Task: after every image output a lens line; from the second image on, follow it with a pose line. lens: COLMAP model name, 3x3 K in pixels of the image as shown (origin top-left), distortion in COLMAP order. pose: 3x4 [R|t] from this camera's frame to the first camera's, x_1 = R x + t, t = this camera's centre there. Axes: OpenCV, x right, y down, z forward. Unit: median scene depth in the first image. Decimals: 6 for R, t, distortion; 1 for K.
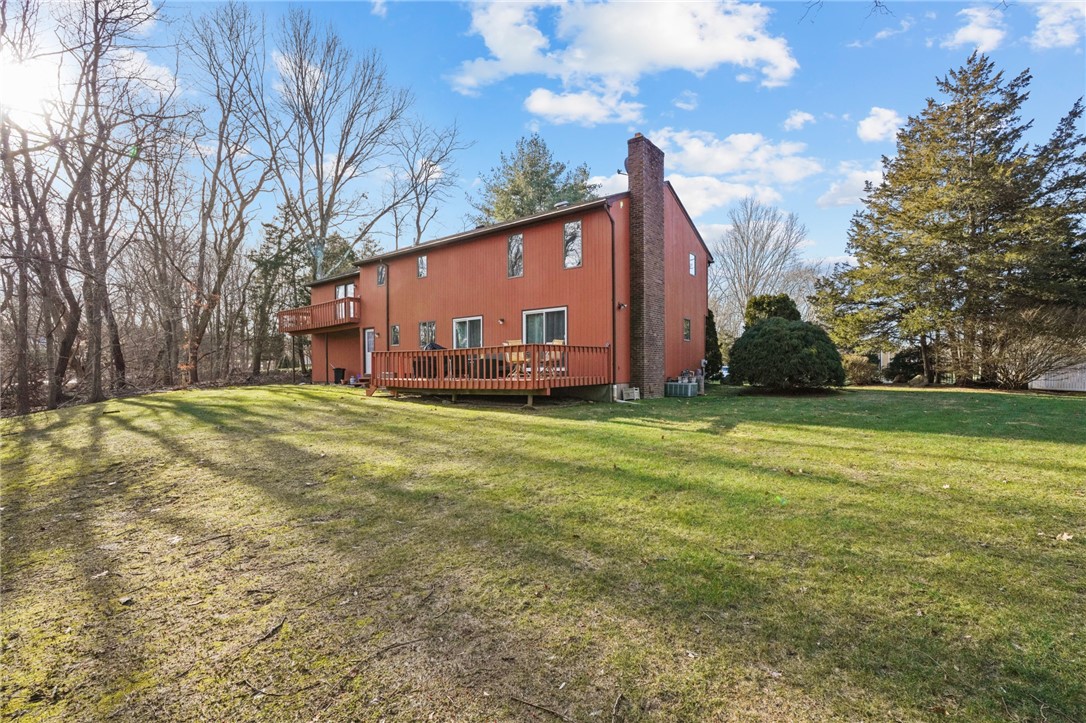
lens RADIAL K [[484.0, 0, 544.3], [0, 484.0, 354.9], [0, 0, 1]] dist [-0.051937, 0.013643]
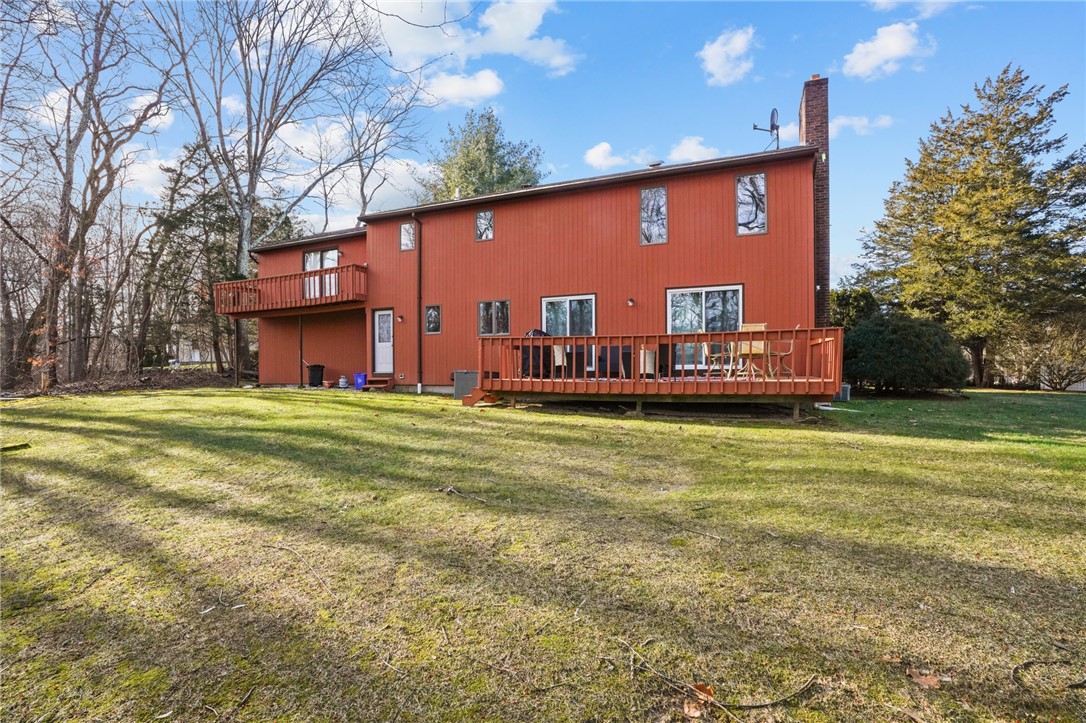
lens RADIAL K [[484.0, 0, 544.3], [0, 484.0, 354.9], [0, 0, 1]] dist [-0.051937, 0.013643]
pose [[0.968564, 0.013086, 0.248418, -0.303943], [-0.012666, 0.999914, -0.003289, 0.012023], [-0.248440, 0.000039, 0.968647, 0.239339]]
